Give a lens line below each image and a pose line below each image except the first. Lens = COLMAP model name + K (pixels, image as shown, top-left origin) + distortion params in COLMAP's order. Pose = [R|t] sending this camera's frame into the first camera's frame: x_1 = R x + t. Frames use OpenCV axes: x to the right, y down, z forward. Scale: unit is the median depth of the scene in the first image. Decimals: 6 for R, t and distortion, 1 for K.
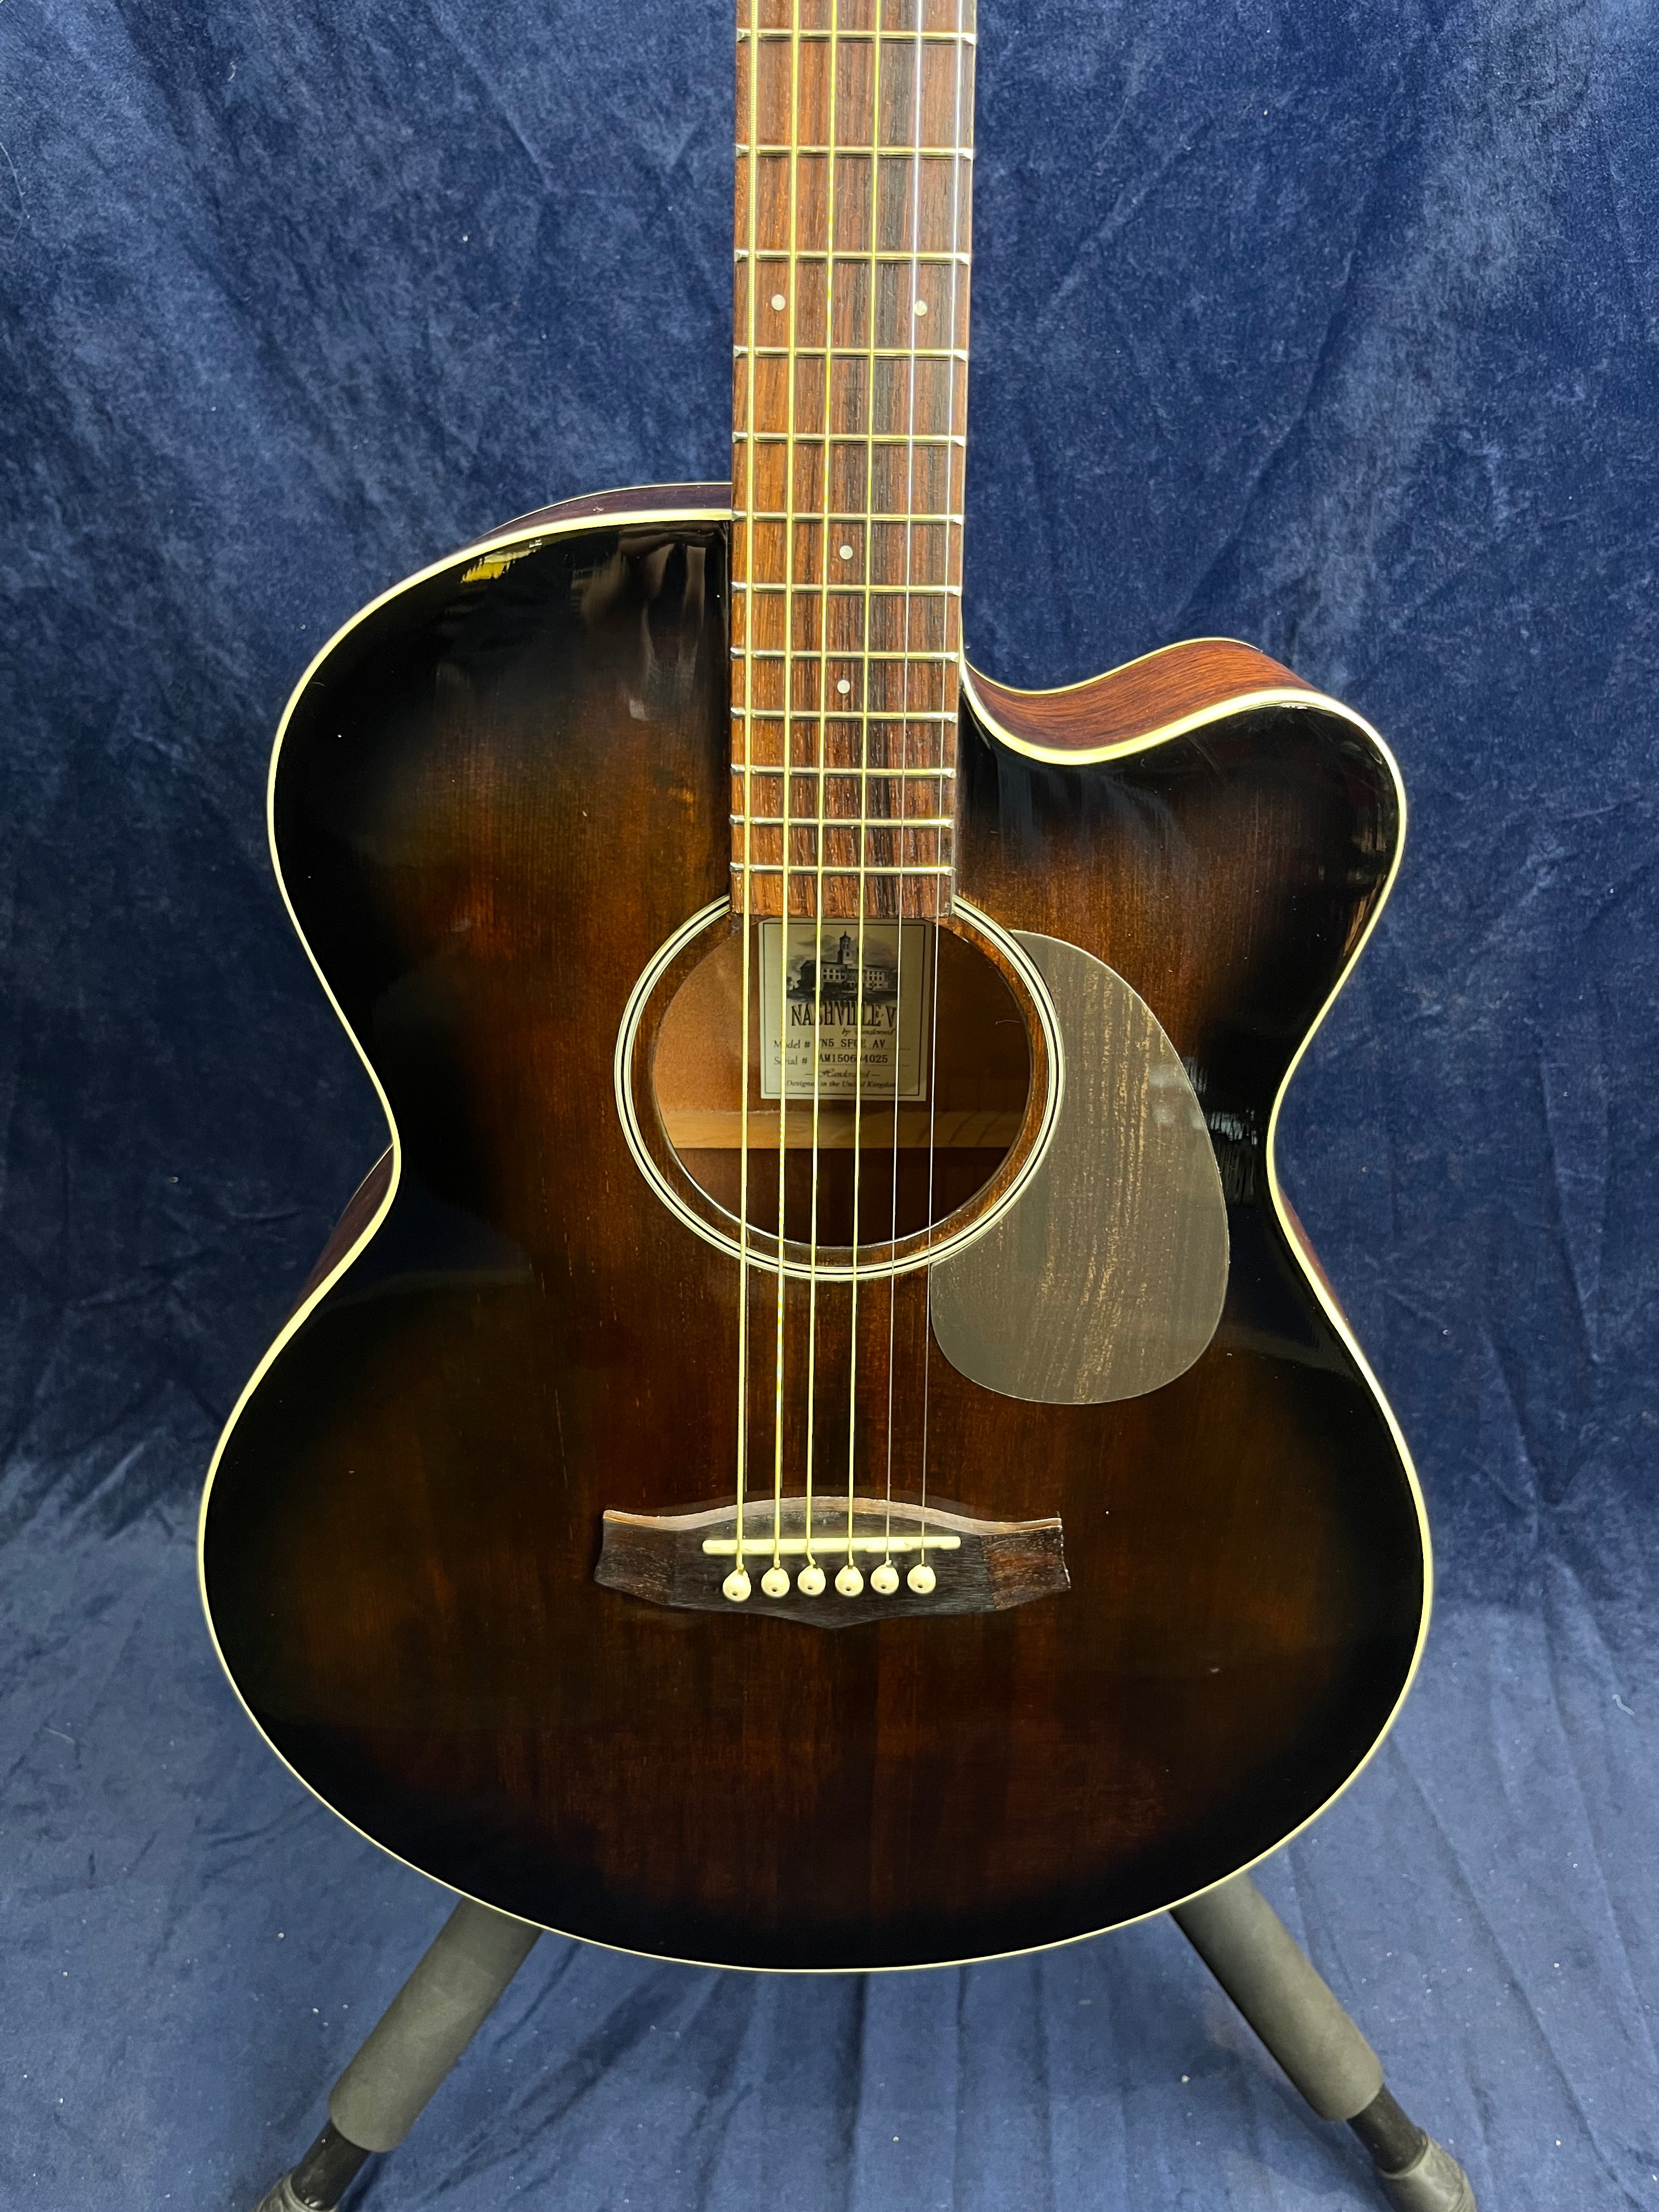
lens RADIAL K [[1705.5, 0, 845.3], [0, 1705.5, 1113.8], [0, 0, 1]] dist [0.054727, -0.091221]
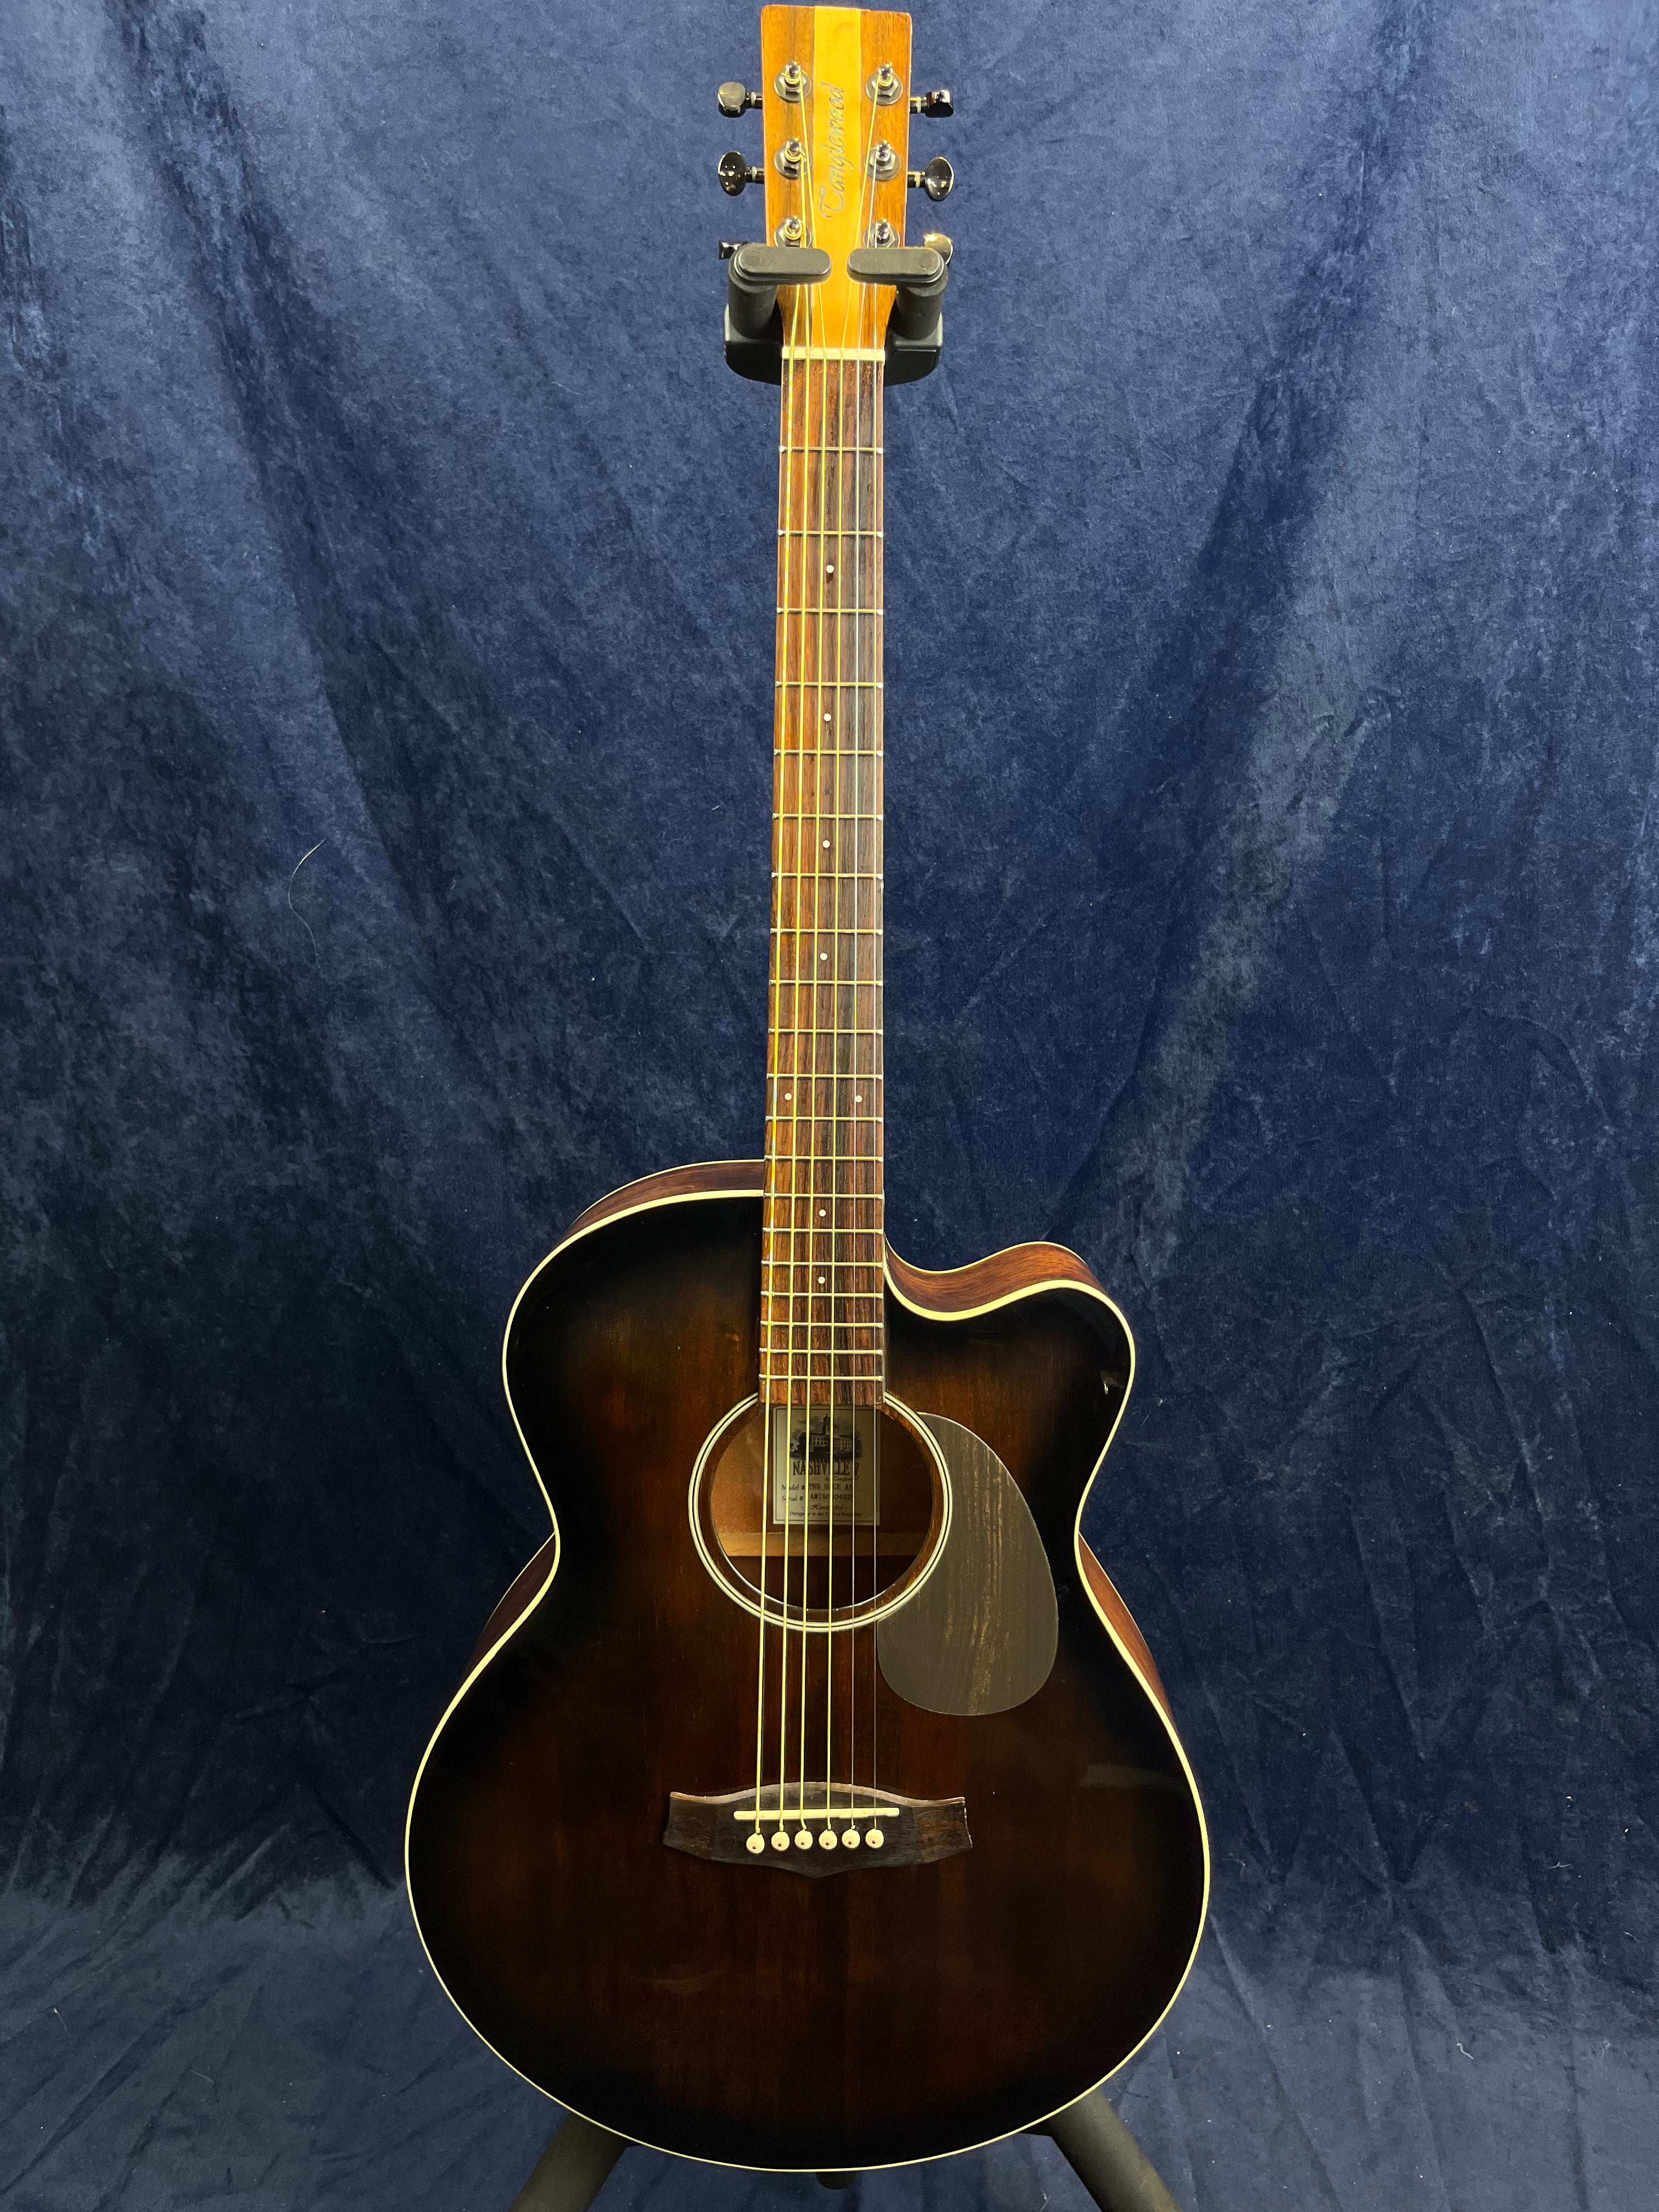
lens RADIAL K [[1705.5, 0, 841.5], [0, 1705.5, 1110.0], [0, 0, 1]] dist [0.054727, -0.091221]
pose [[0.999975, -0.003527, -0.006106, 0.017750], [0.001650, 0.958904, -0.283725, 0.053933], [0.006856, 0.283708, 0.958886, -0.452272]]
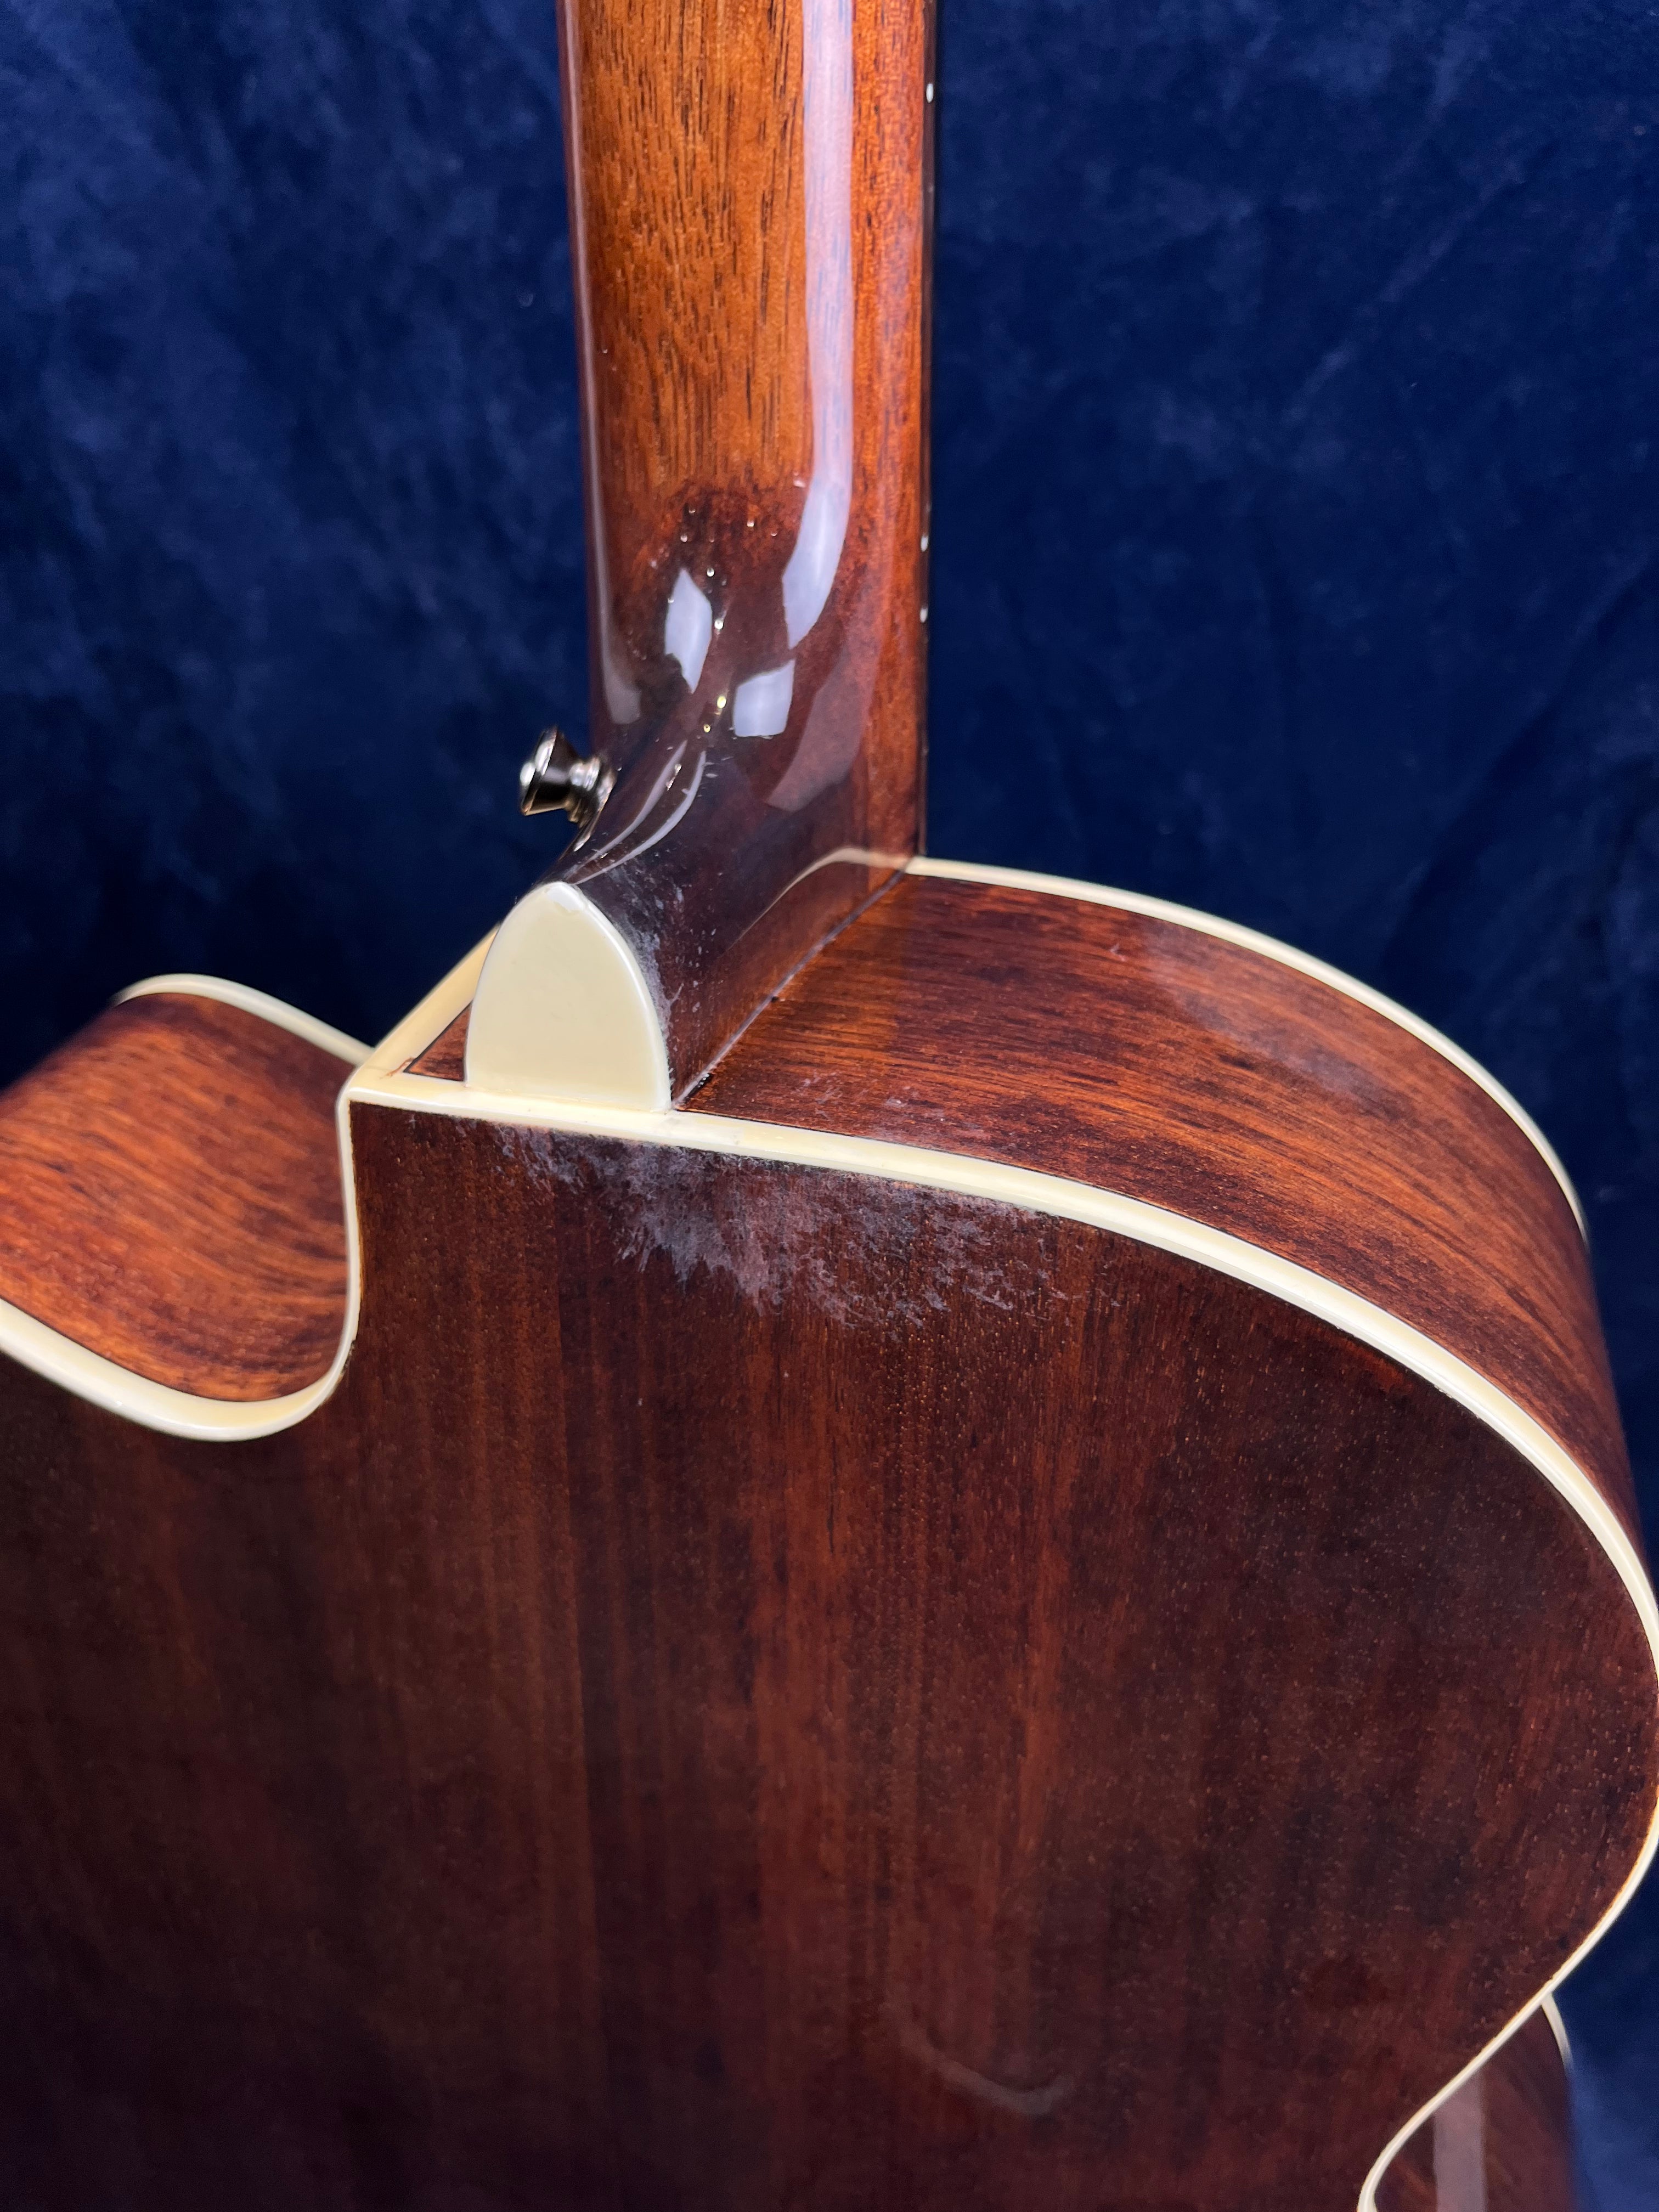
lens RADIAL K [[1733.6, 0, 837.7], [0, 1733.6, 1104.6], [0, 0, 1]] dist [0.048295, -0.084665]
pose [[0.978507, 0.092409, -0.184352, 0.087637], [-0.084850, 0.995213, 0.048496, -0.186571], [0.187951, -0.031812, 0.981663, 0.230165]]
